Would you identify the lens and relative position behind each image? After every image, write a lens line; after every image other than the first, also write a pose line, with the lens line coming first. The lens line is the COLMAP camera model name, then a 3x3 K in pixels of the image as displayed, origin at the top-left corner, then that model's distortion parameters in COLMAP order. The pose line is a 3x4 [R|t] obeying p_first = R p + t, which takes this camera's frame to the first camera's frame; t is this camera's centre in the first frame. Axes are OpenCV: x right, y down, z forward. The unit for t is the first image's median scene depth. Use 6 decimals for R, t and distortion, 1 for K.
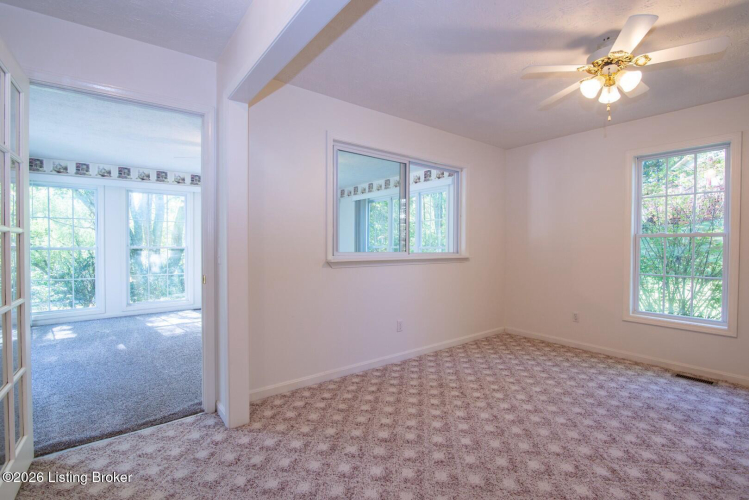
lens RADIAL K [[348.0, 0, 377.5], [0, 348.0, 244.3], [0, 0, 1]] dist [0.001015, 0.000922]
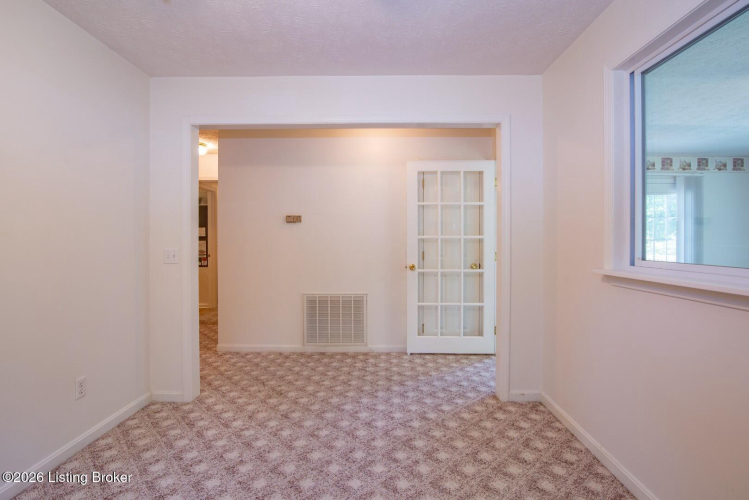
lens RADIAL K [[348.0, 0, 378.3], [0, 348.0, 247.9], [0, 0, 1]] dist [0.001015, 0.000922]
pose [[-0.616713, 0.013012, -0.787080, 0.818838], [0.000475, 0.999869, 0.016157, -0.011615], [0.787188, 0.009590, -0.616639, 1.462959]]
